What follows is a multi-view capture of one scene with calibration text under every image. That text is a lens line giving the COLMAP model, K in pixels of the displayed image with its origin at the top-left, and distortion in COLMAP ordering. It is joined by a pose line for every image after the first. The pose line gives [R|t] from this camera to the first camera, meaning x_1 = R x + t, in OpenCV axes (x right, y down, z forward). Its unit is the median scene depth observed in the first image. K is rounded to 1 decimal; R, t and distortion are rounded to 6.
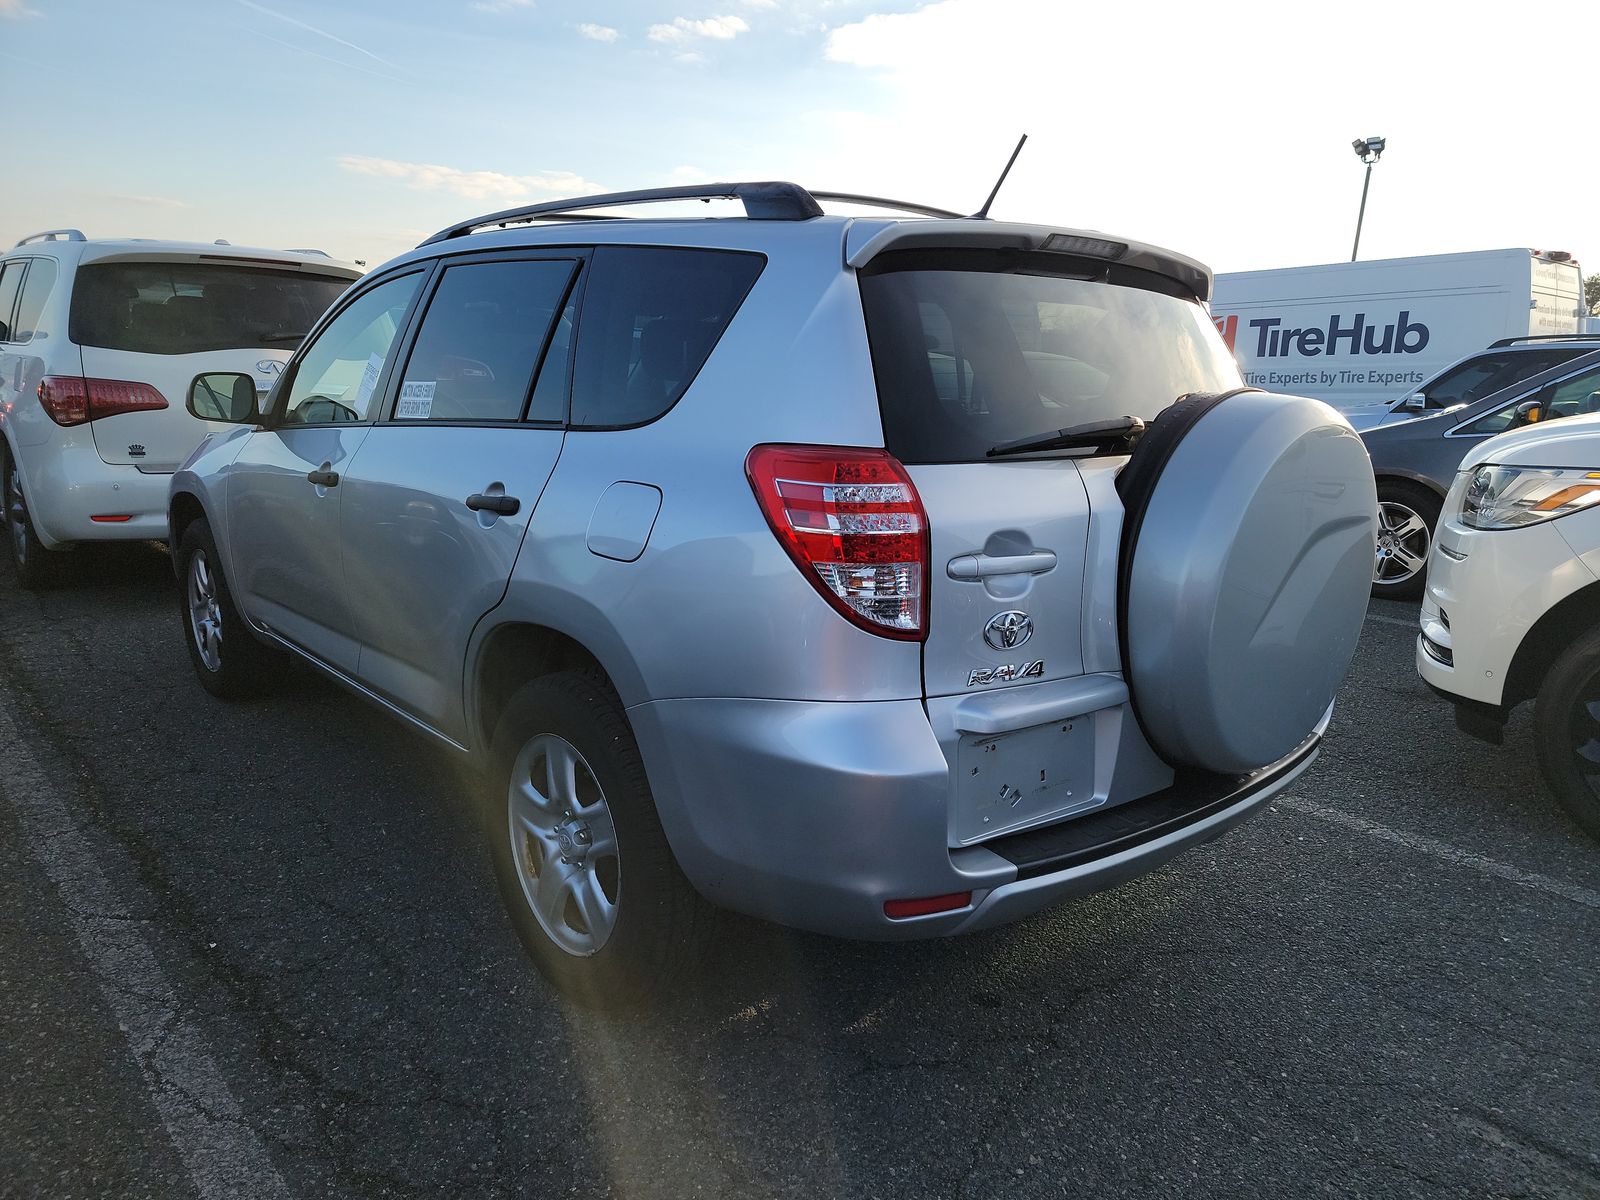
lens RADIAL K [[1095.1, 0, 800.0], [0, 1095.1, 600.0], [0, 0, 1]] dist [0.069574, -0.056525]
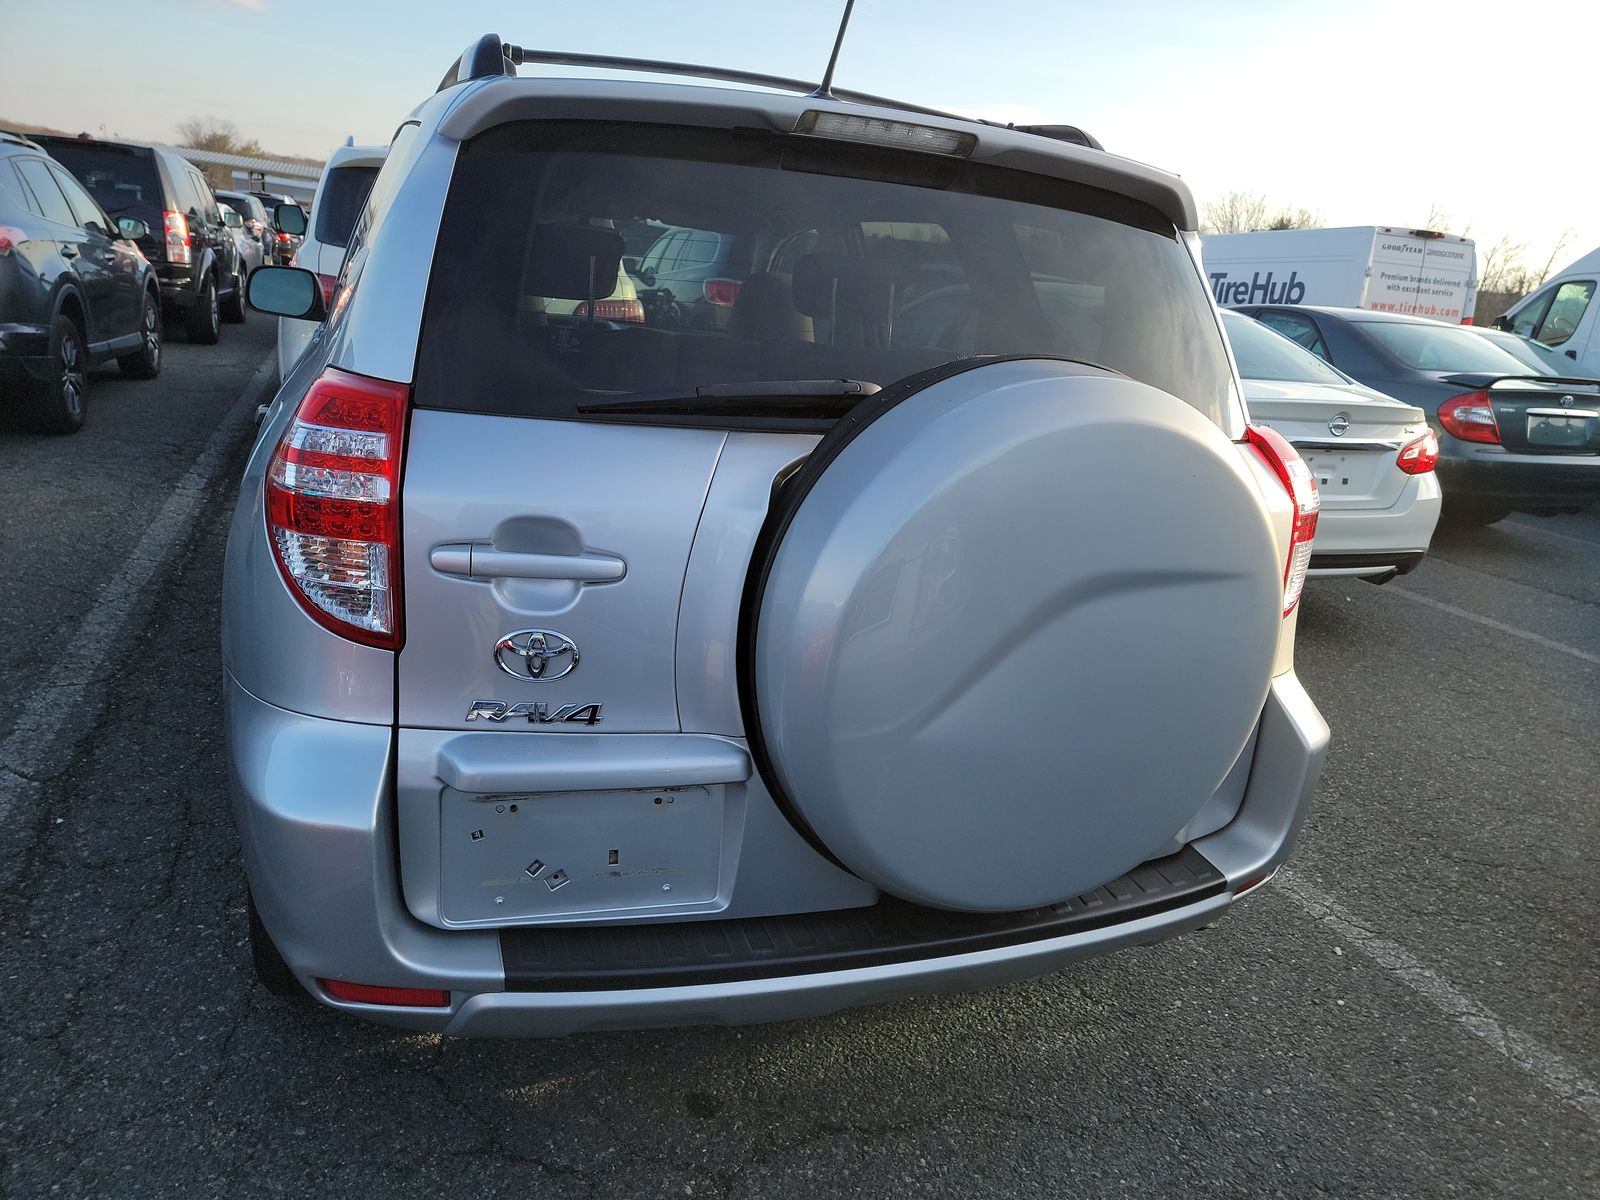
lens RADIAL K [[1095.1, 0, 800.0], [0, 1095.1, 600.0], [0, 0, 1]] dist [0.069574, -0.056525]
pose [[0.930973, 0.154938, -0.330581, 0.551172], [-0.138168, 0.987656, 0.073795, -0.080752], [0.337934, -0.023026, 0.940888, 0.355607]]
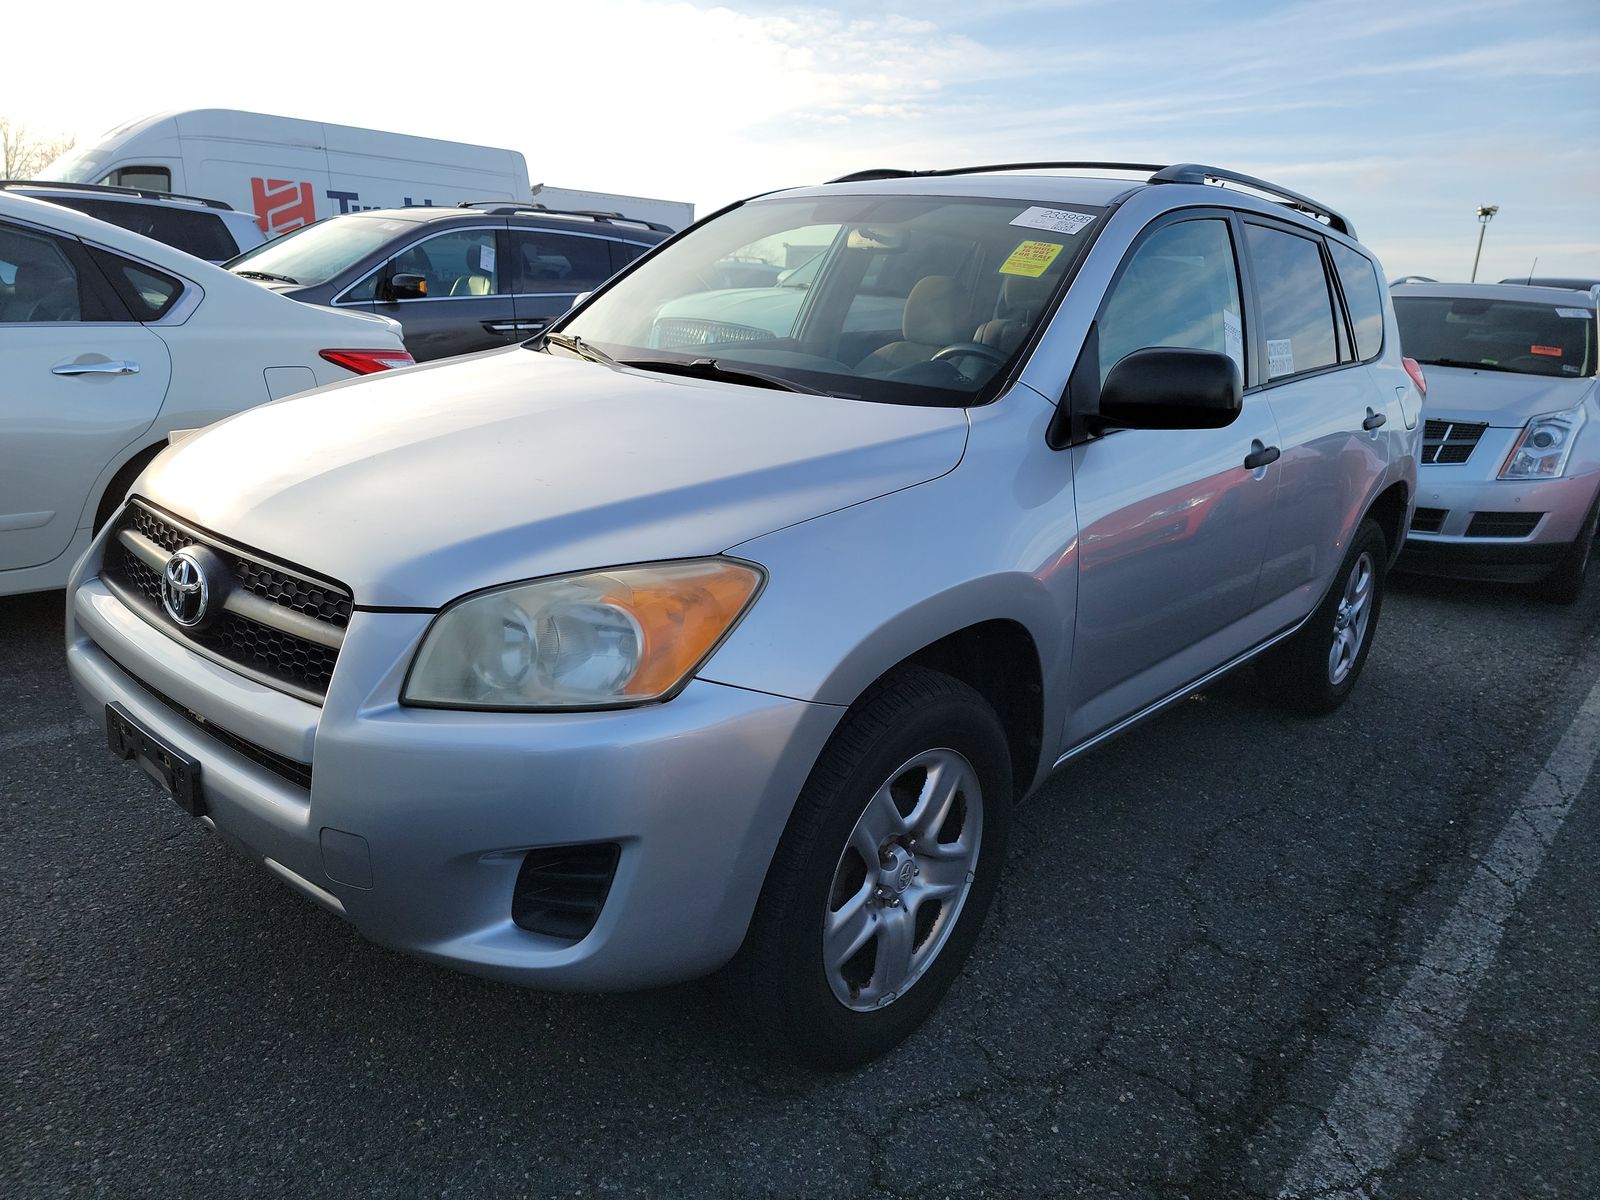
lens RADIAL K [[1095.1, 0, 800.0], [0, 1095.1, 600.0], [0, 0, 1]] dist [0.069574, -0.056525]
pose [[-0.119661, -0.308299, 0.943734, -2.021759], [0.144850, 0.934971, 0.323803, -0.556360], [-0.982191, 0.175447, -0.067223, 2.314468]]
